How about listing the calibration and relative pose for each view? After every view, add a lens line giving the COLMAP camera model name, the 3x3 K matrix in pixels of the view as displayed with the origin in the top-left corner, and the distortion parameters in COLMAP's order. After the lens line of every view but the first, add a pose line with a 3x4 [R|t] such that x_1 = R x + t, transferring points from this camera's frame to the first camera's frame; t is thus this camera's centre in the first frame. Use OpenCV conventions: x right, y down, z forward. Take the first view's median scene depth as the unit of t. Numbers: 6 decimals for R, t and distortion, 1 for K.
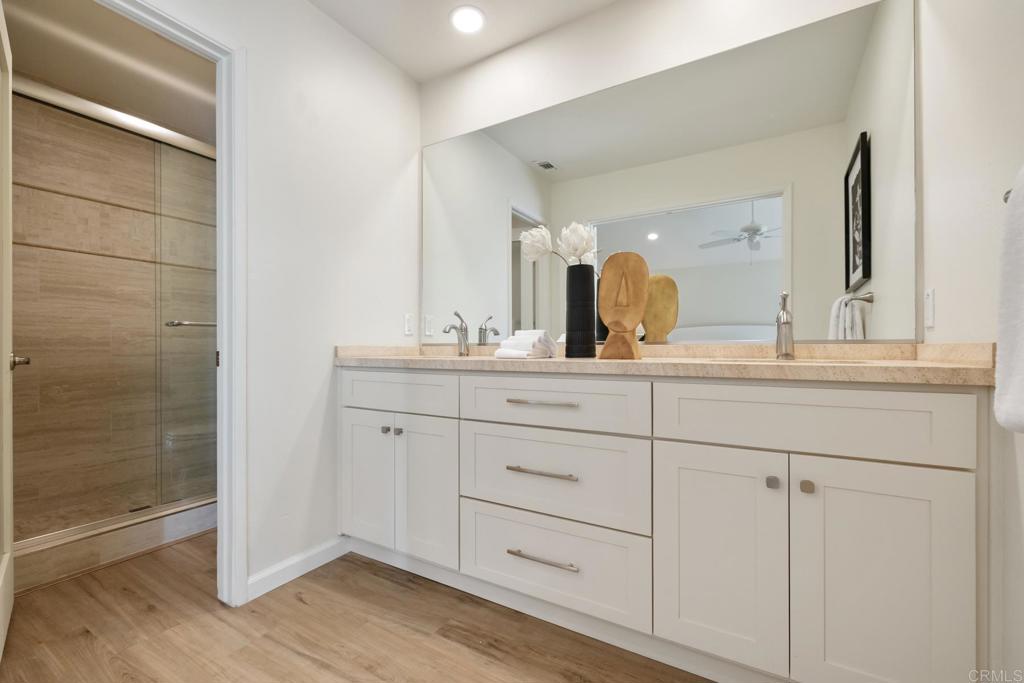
lens RADIAL K [[433.3, 0, 513.4], [0, 433.3, 346.5], [0, 0, 1]] dist [0.000083, 0.000023]
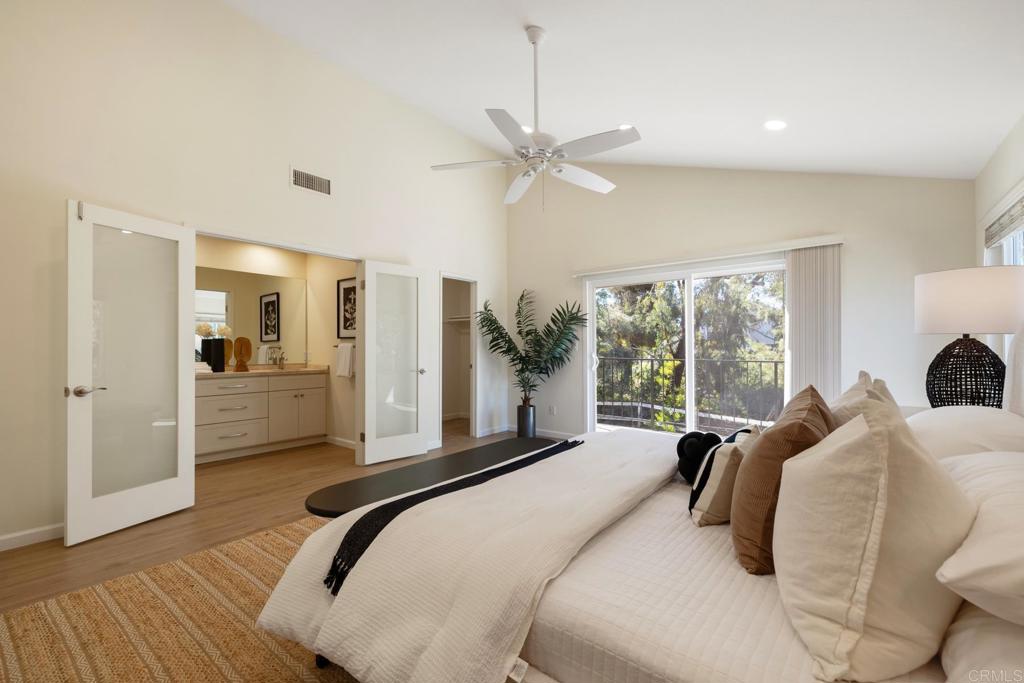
lens RADIAL K [[433.3, 0, 513.5], [0, 433.3, 347.0], [0, 0, 1]] dist [0.000083, 0.000023]
pose [[0.110143, 0.007225, 0.993889, -3.442606], [-0.007296, 0.999953, -0.006460, -0.183506], [-0.993889, -0.006540, 0.110191, -1.670684]]
